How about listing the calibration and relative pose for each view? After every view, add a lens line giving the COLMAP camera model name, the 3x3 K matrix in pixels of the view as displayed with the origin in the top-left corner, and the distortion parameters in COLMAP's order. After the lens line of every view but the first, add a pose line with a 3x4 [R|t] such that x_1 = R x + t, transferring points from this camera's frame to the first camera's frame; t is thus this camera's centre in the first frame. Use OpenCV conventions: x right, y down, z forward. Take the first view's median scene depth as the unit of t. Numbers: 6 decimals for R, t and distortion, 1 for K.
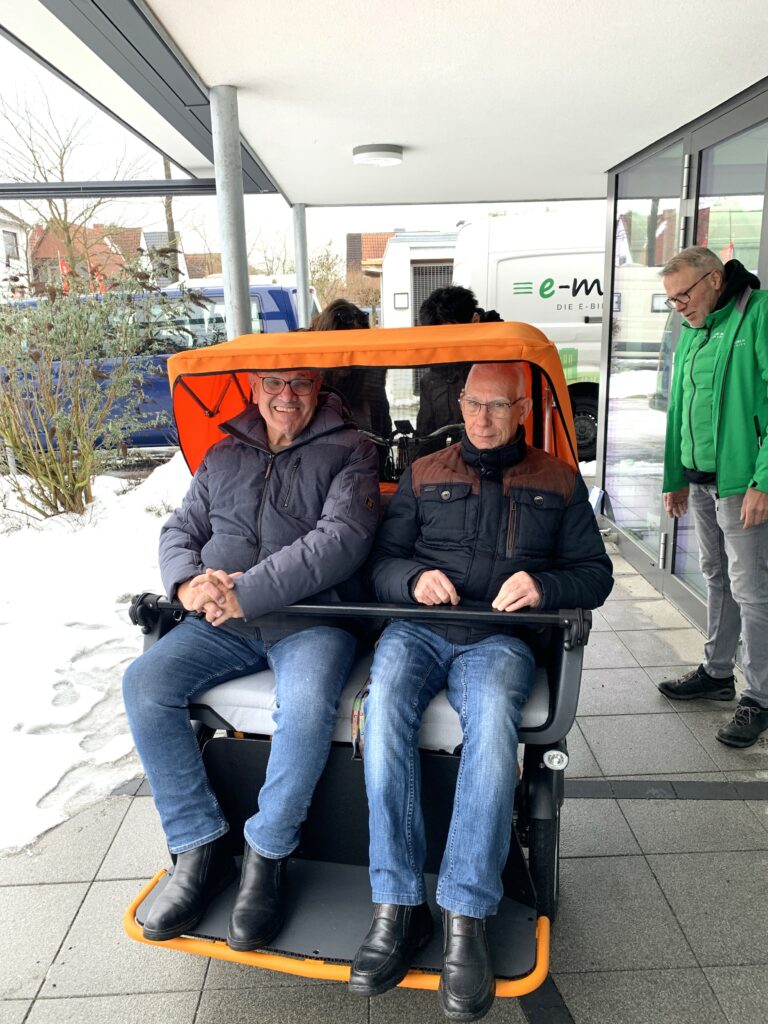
lens RADIAL K [[786.3, 0, 384.0], [0, 786.3, 512.0], [0, 0, 1]] dist [-0.000315, -0.000106]
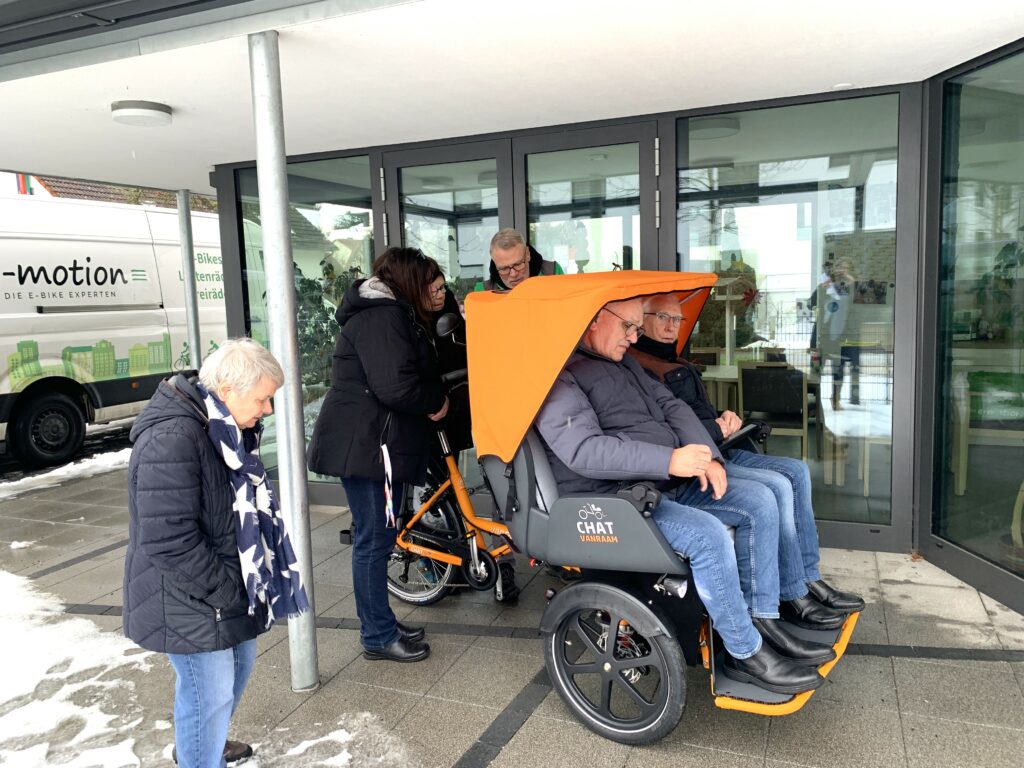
lens RADIAL K [[786.3, 0, 512.0], [0, 786.3, 384.0], [0, 0, 1]] dist [-0.000315, -0.000106]
pose [[0.397922, -0.095436, 0.912442, -0.363427], [0.252071, 0.967670, -0.008717, -0.016147], [-0.882110, 0.233468, 0.409113, 0.168340]]
